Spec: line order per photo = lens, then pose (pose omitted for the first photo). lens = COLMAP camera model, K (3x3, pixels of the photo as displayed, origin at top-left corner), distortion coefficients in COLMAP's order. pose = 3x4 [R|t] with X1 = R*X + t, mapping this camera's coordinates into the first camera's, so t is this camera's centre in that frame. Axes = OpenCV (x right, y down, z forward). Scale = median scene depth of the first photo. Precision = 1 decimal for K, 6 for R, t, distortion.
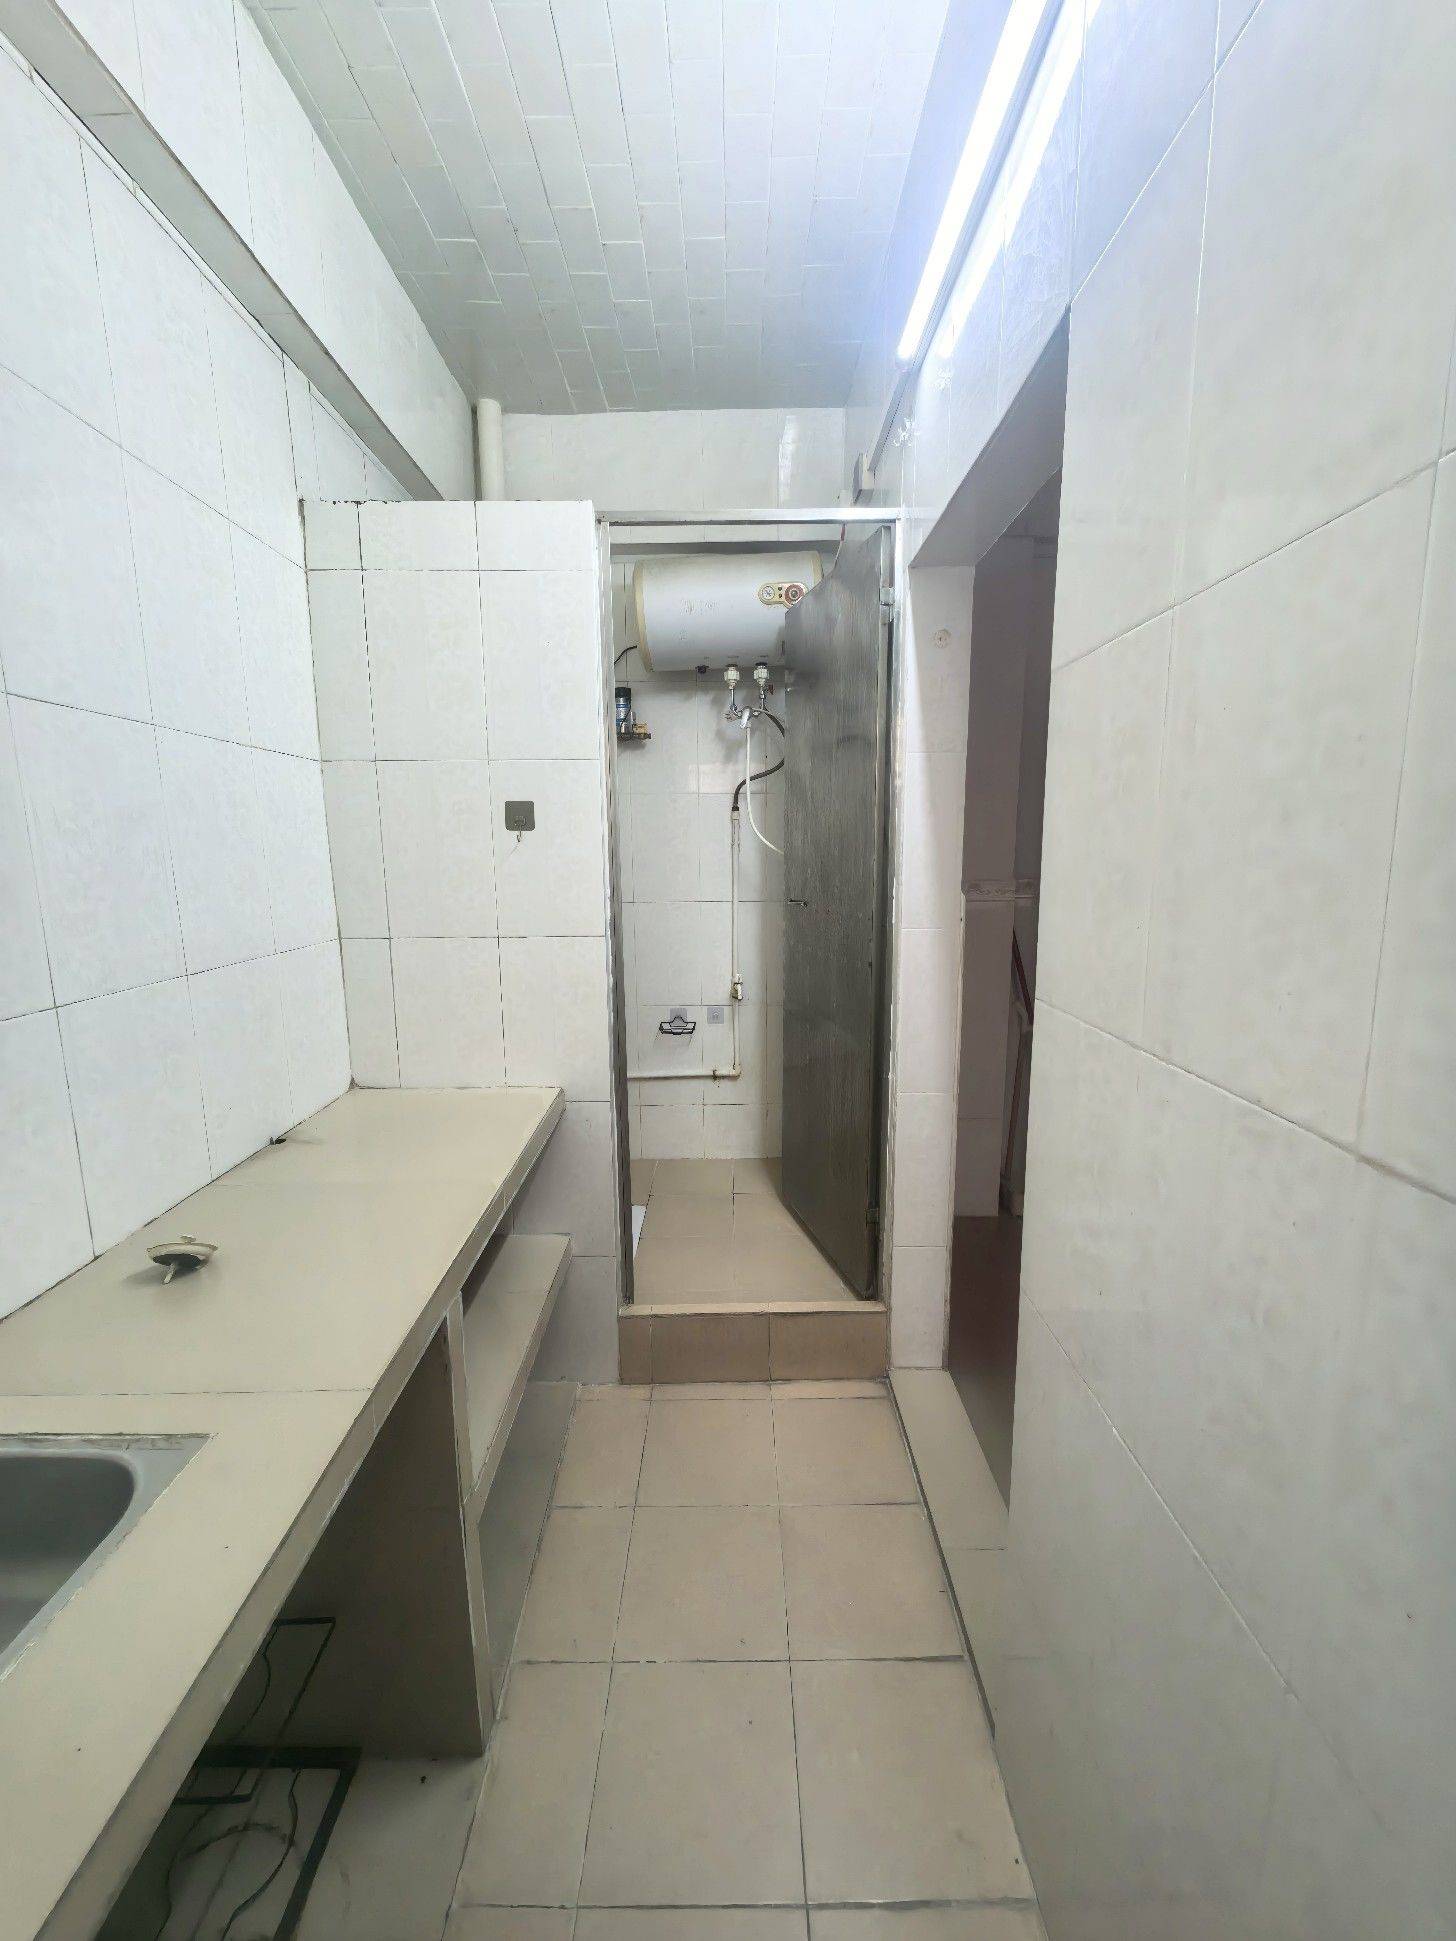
lens RADIAL K [[769.9, 0, 728.0], [0, 769.9, 970.5], [0, 0, 1]] dist [0.000688, -0.000455]
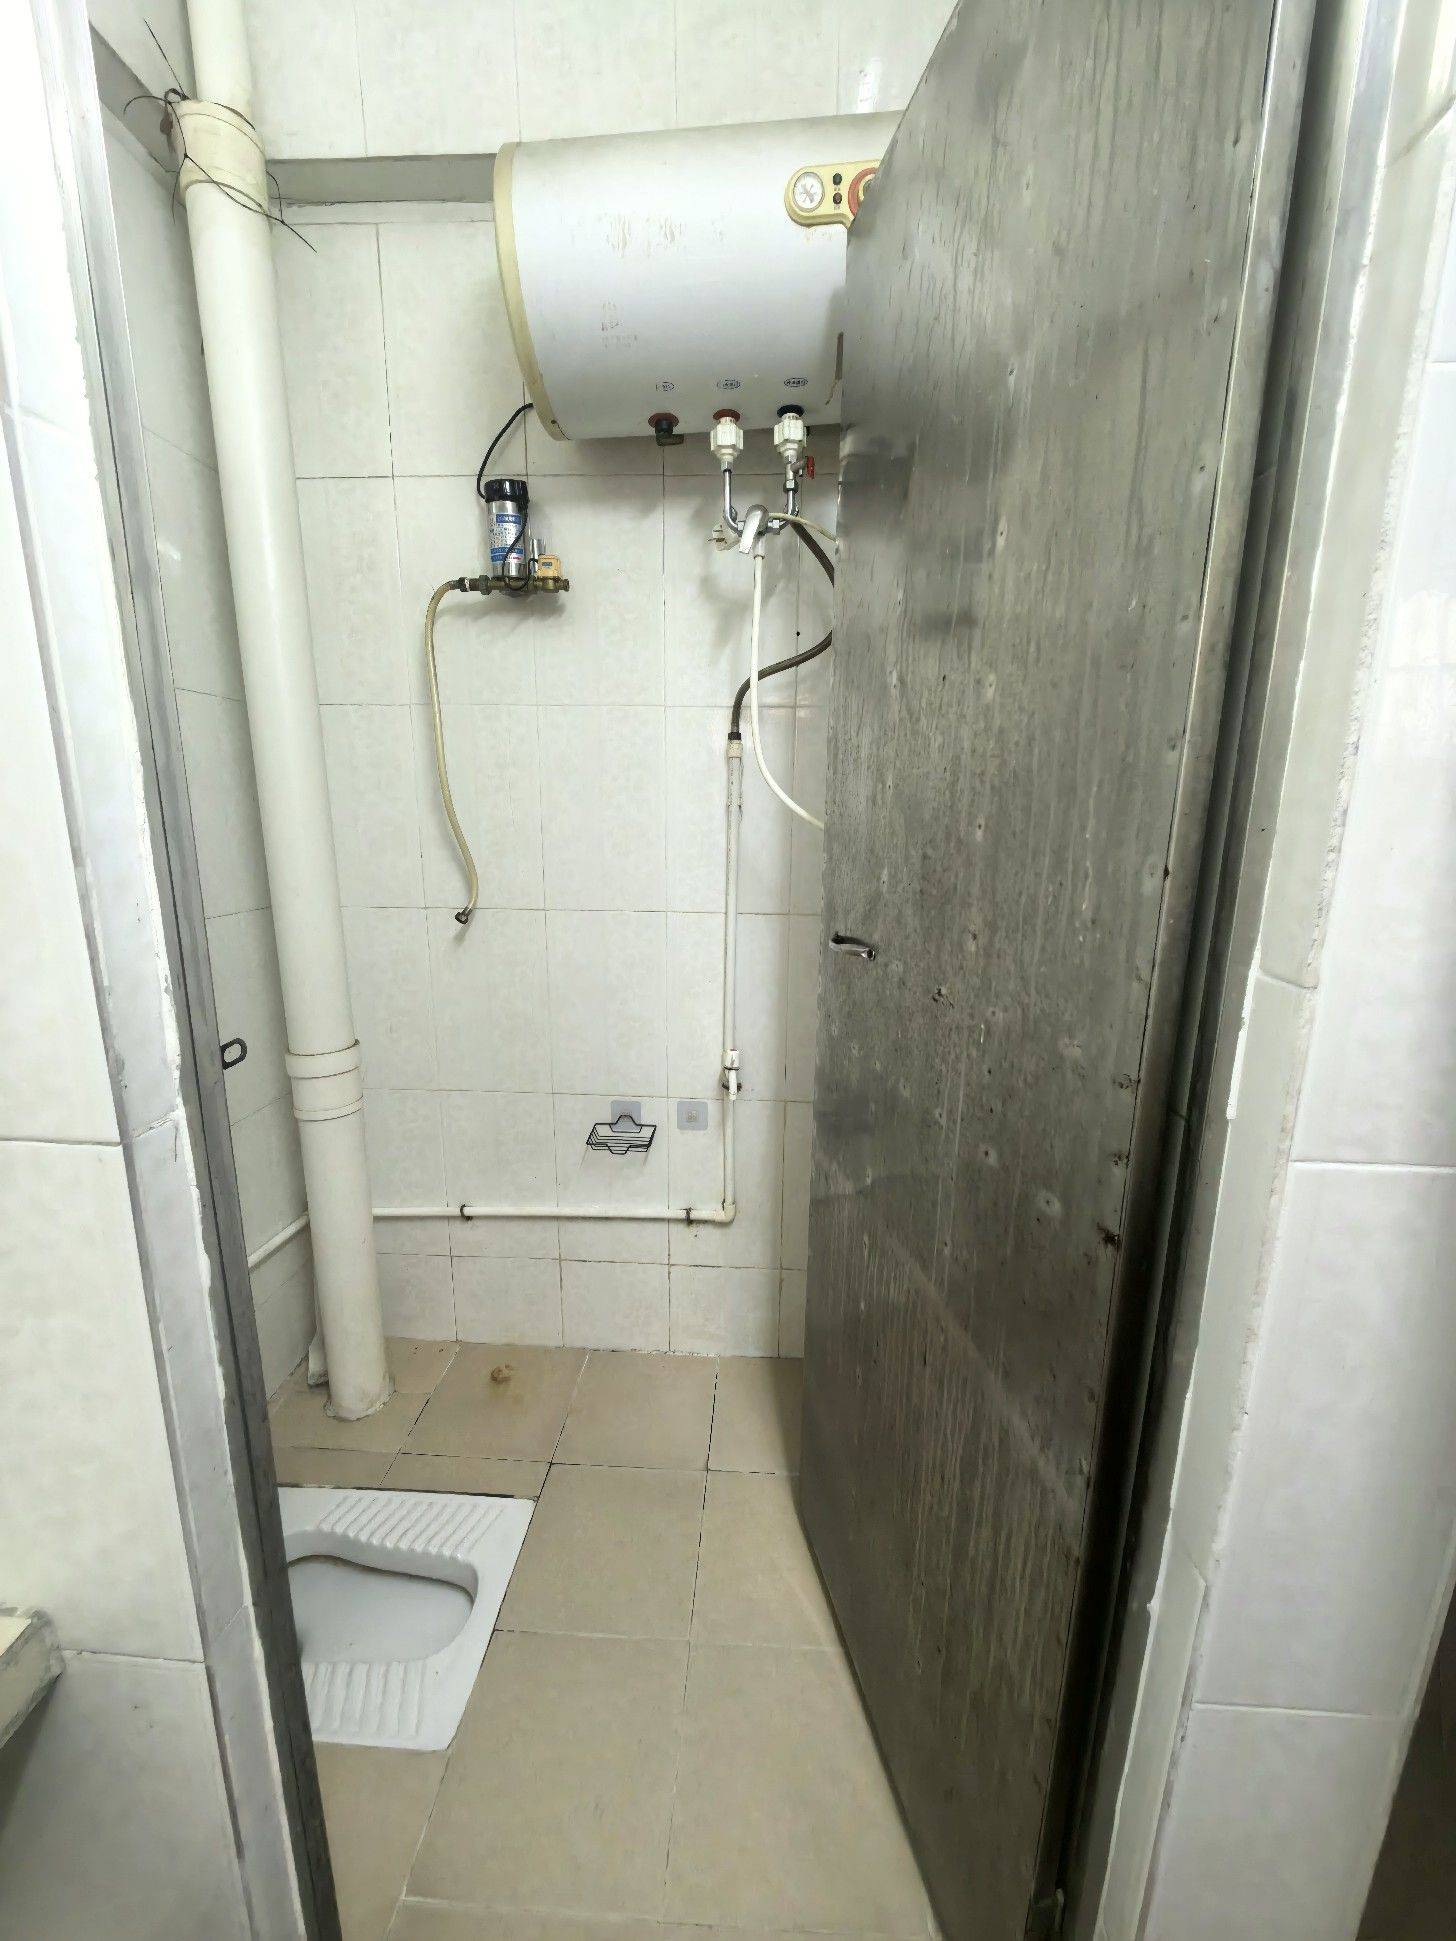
lens RADIAL K [[769.9, 0, 728.0], [0, 769.9, 970.5], [0, 0, 1]] dist [0.000688, -0.000455]
pose [[0.998151, 0.031704, -0.051859, 0.037179], [-0.029282, 0.998474, 0.046812, -0.077402], [0.053264, -0.045207, 0.997557, 0.479636]]
